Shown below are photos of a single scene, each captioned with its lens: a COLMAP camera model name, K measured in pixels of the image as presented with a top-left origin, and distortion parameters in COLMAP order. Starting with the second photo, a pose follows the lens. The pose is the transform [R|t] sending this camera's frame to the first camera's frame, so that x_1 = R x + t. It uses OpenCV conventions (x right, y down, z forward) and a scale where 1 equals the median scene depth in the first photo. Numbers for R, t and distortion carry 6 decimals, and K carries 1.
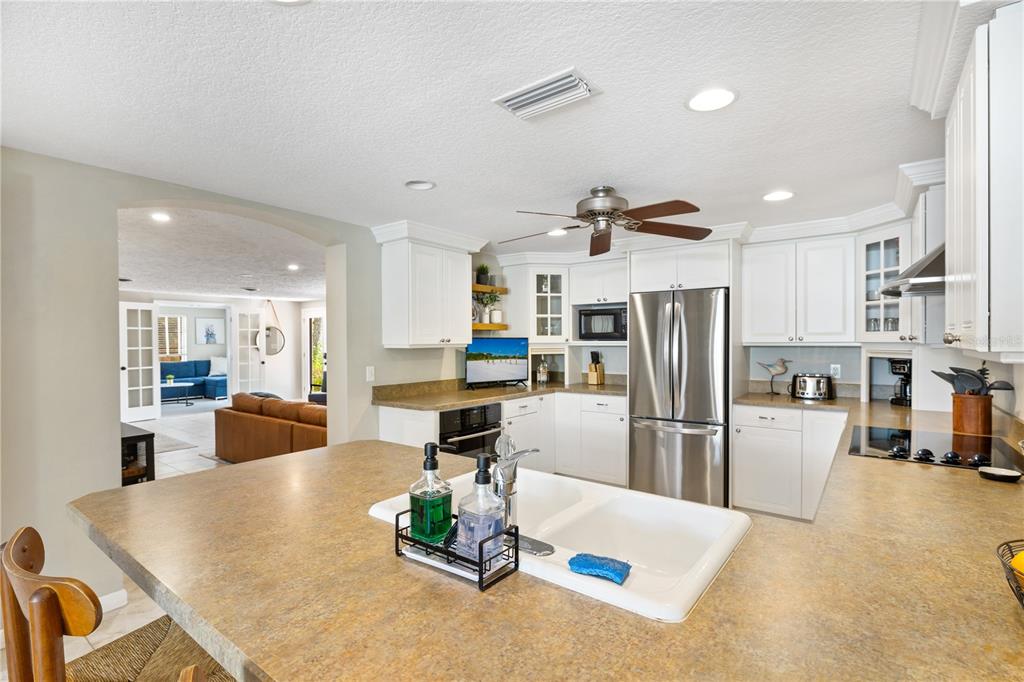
lens RADIAL K [[475.0, 0, 512.0], [0, 475.0, 345.8], [0, 0, 1]] dist [0.000525, 0.000034]
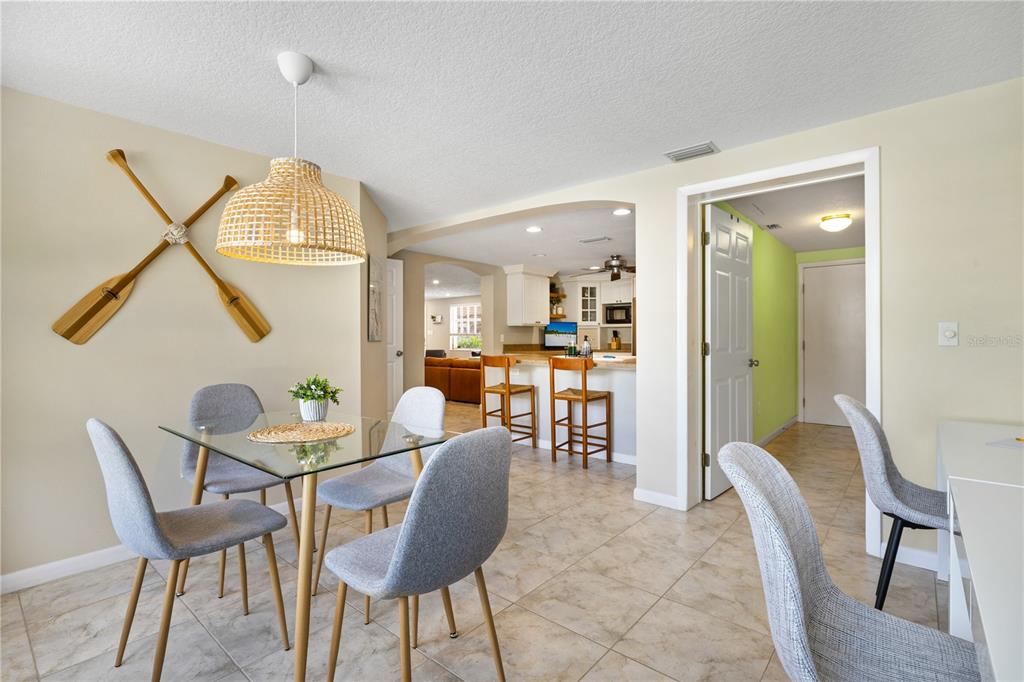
lens RADIAL K [[475.0, 0, 511.4], [0, 475.0, 335.6], [0, 0, 1]] dist [0.000525, 0.000034]
pose [[0.998314, 0.001829, -0.058021, -0.112333], [-0.002774, 0.999865, -0.016205, 0.063866], [0.057983, 0.016339, 0.998184, -0.815581]]
